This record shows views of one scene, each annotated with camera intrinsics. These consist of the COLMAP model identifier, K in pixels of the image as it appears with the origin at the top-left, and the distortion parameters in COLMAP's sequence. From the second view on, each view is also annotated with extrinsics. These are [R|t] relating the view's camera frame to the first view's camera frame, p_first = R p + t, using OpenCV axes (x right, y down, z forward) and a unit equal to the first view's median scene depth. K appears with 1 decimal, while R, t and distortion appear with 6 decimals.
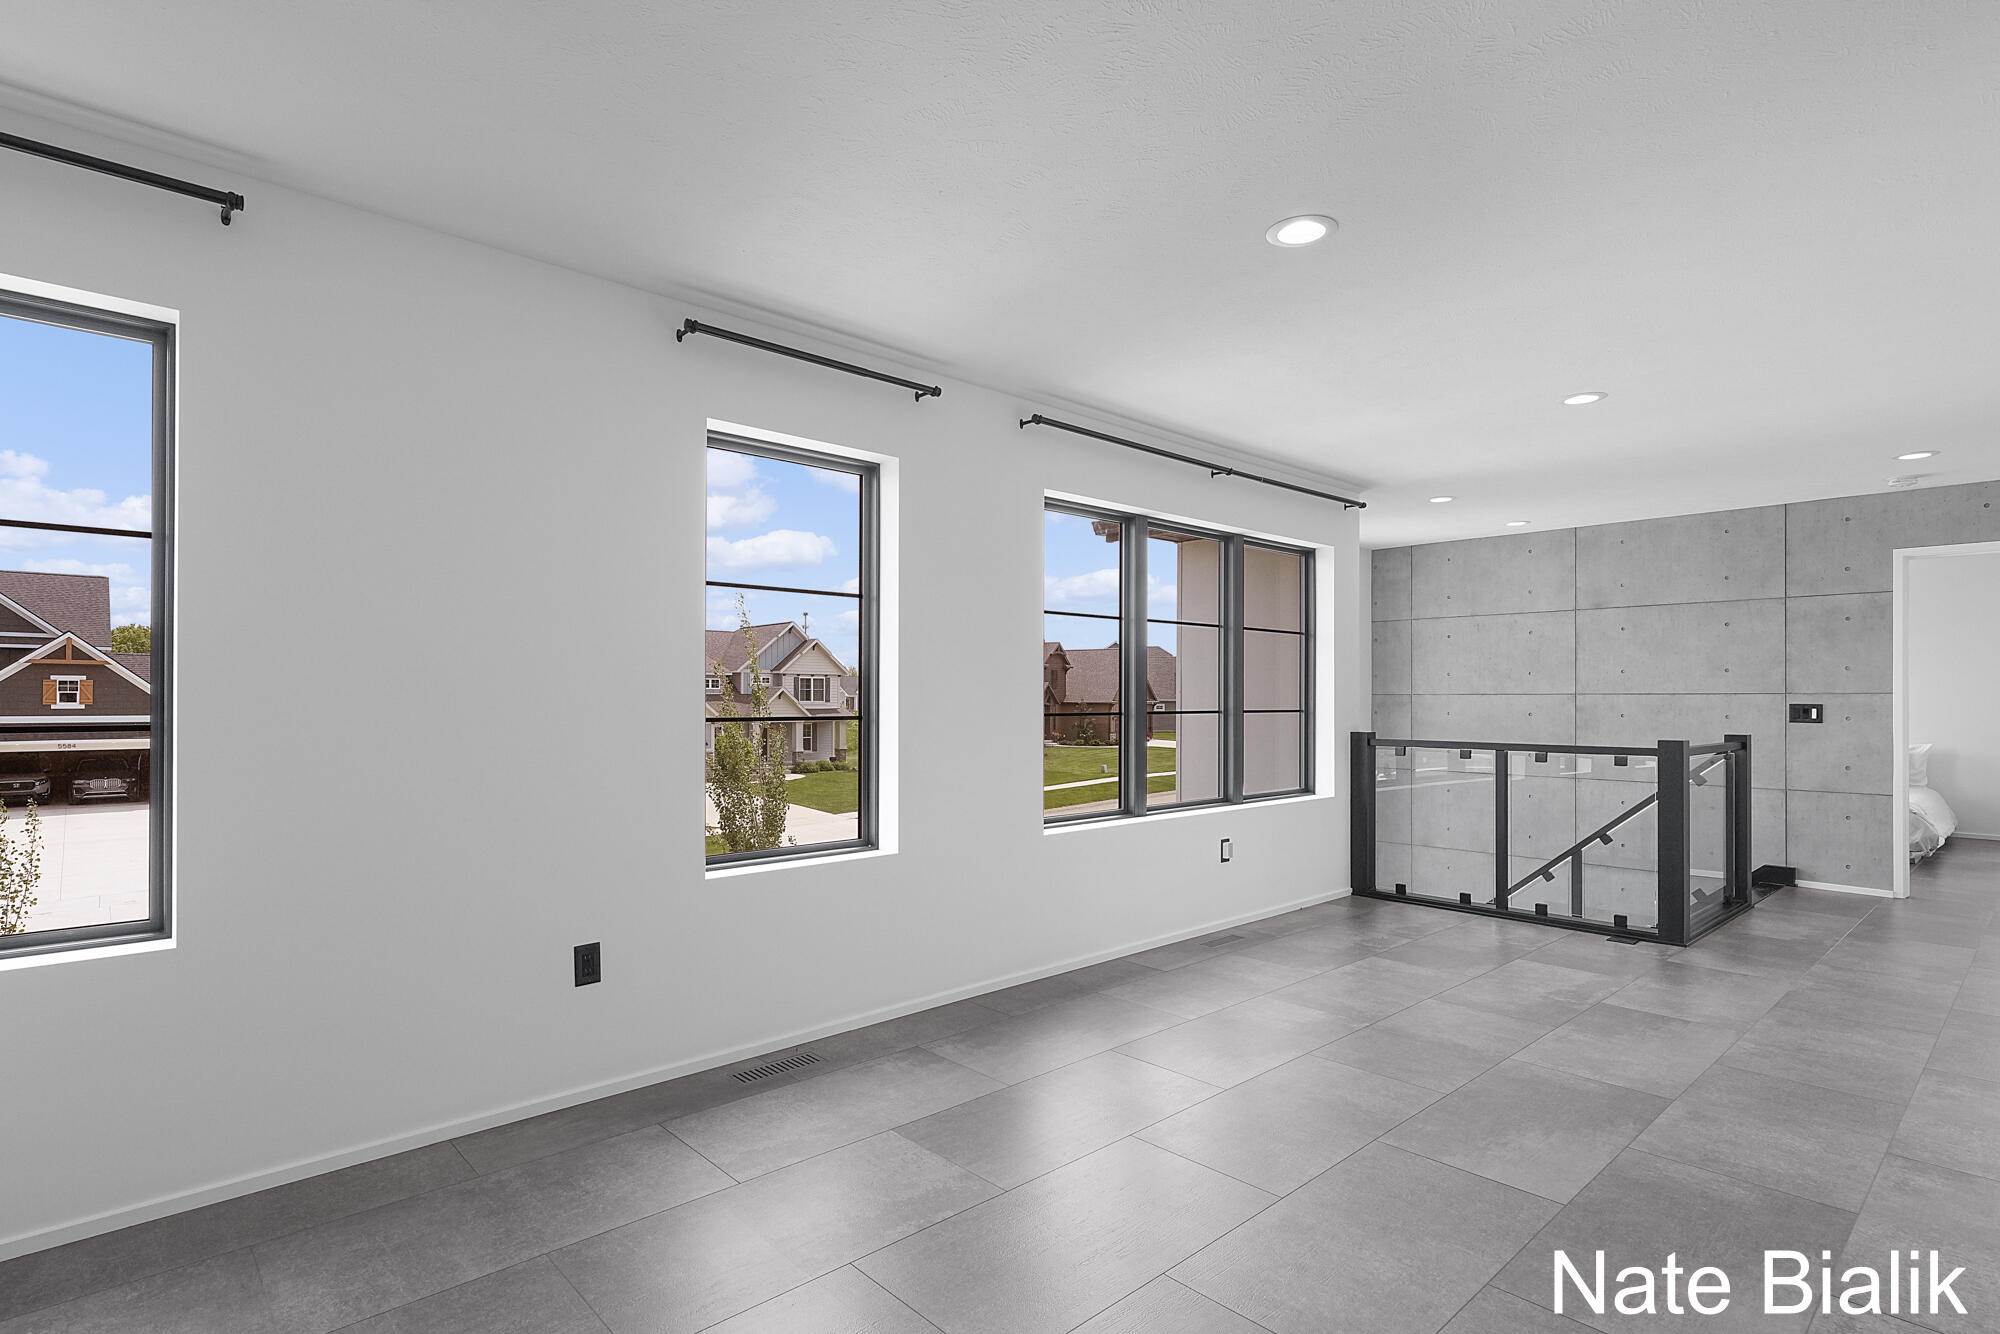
lens RADIAL K [[1011.3, 0, 992.6], [0, 1011.3, 678.8], [0, 0, 1]] dist [0.006018, -0.000350]
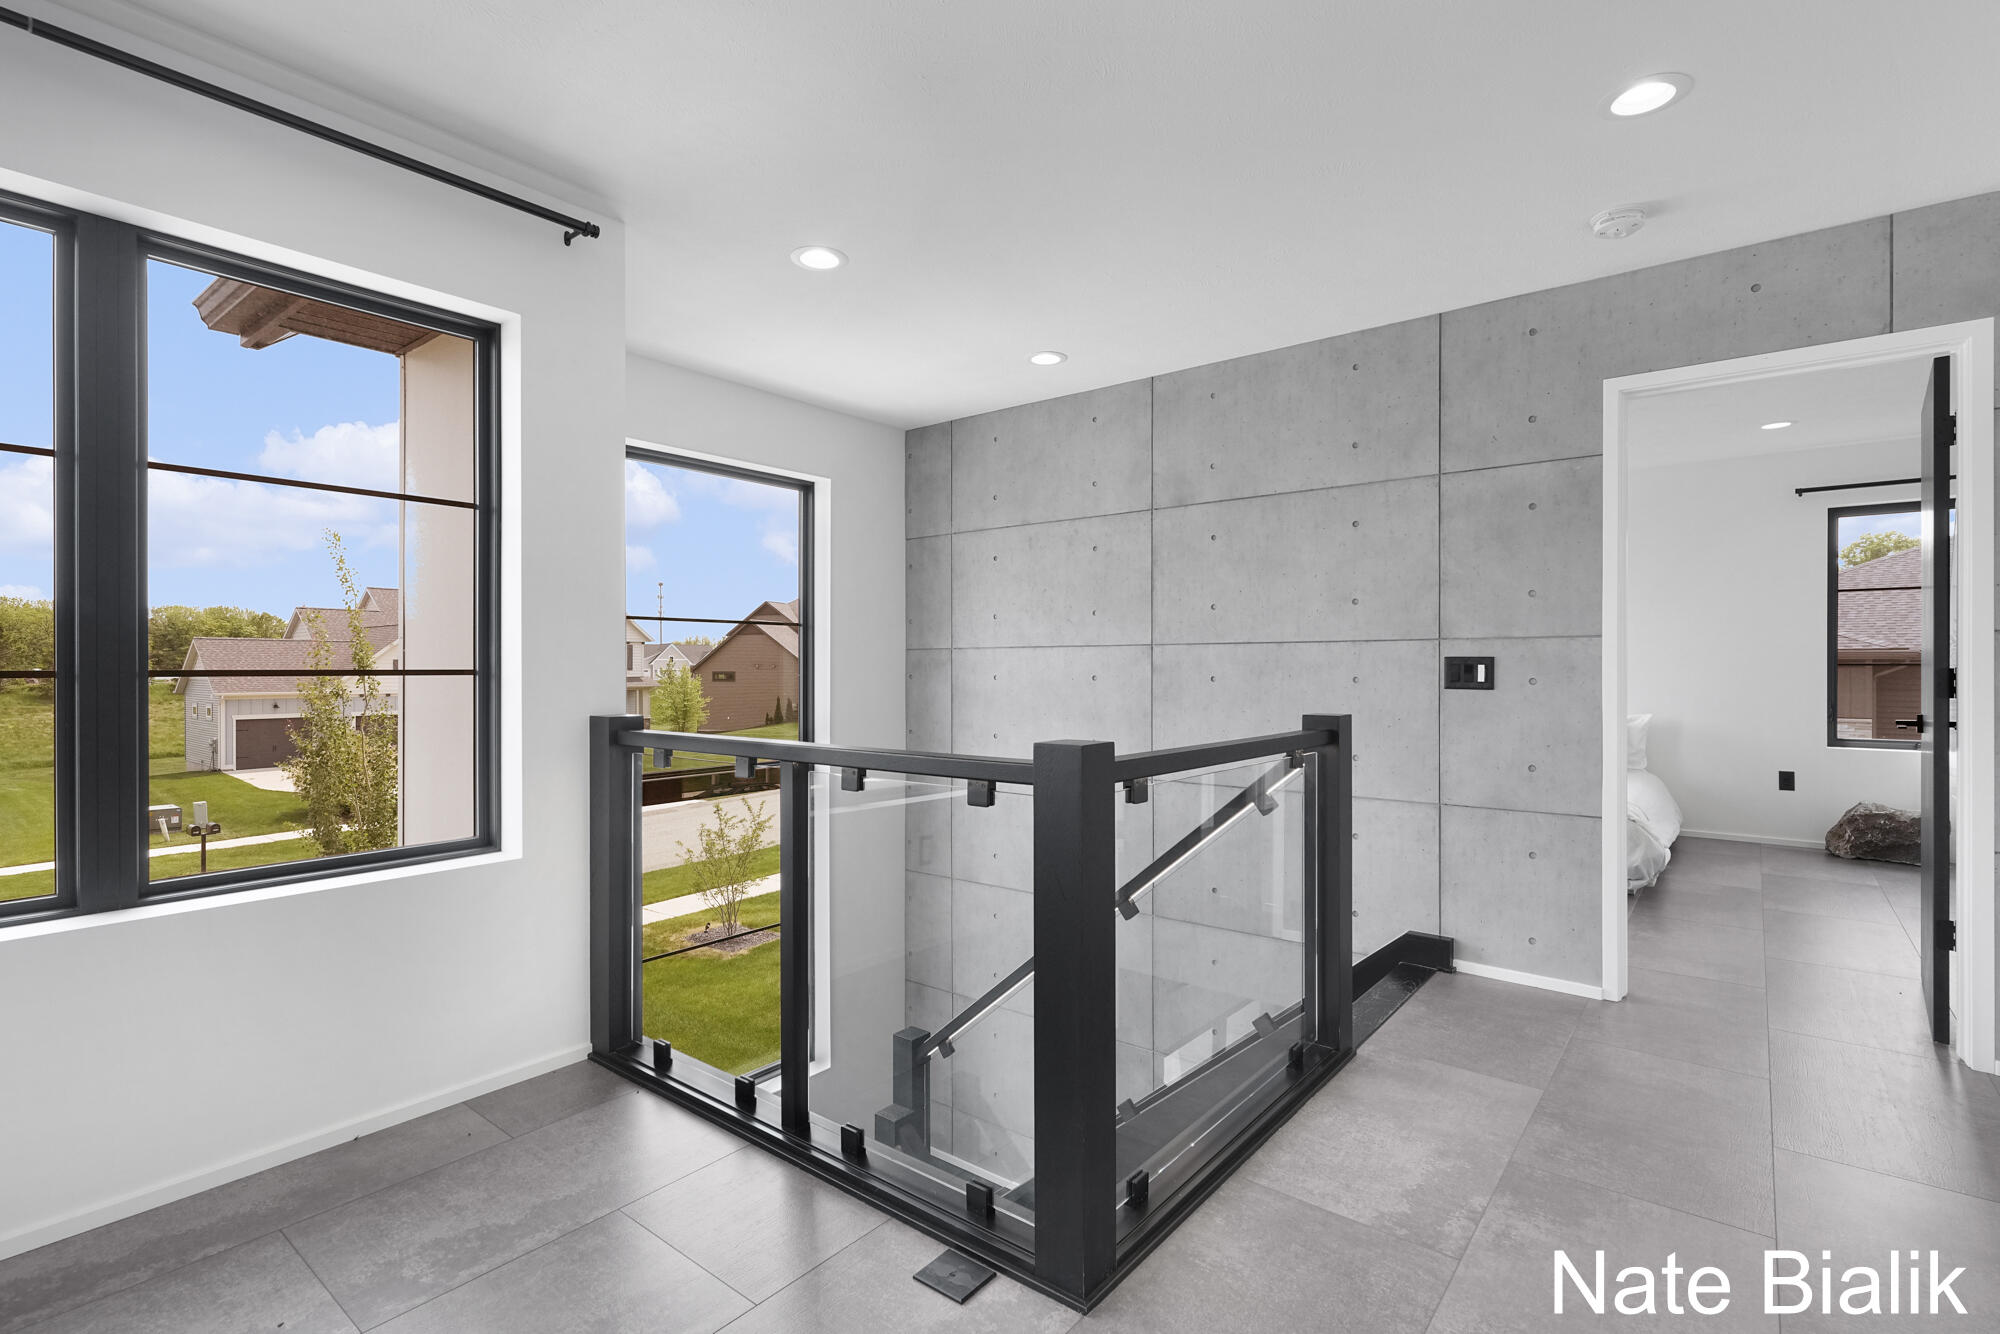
lens RADIAL K [[921.3, 0, 1012.9], [0, 921.3, 653.7], [0, 0, 1]] dist [0.004784, 0.000302]
pose [[0.988980, -0.001272, 0.148041, 0.455205], [0.000530, 0.999987, 0.005056, 0.019638], [-0.148046, -0.004922, 0.988968, 0.506336]]
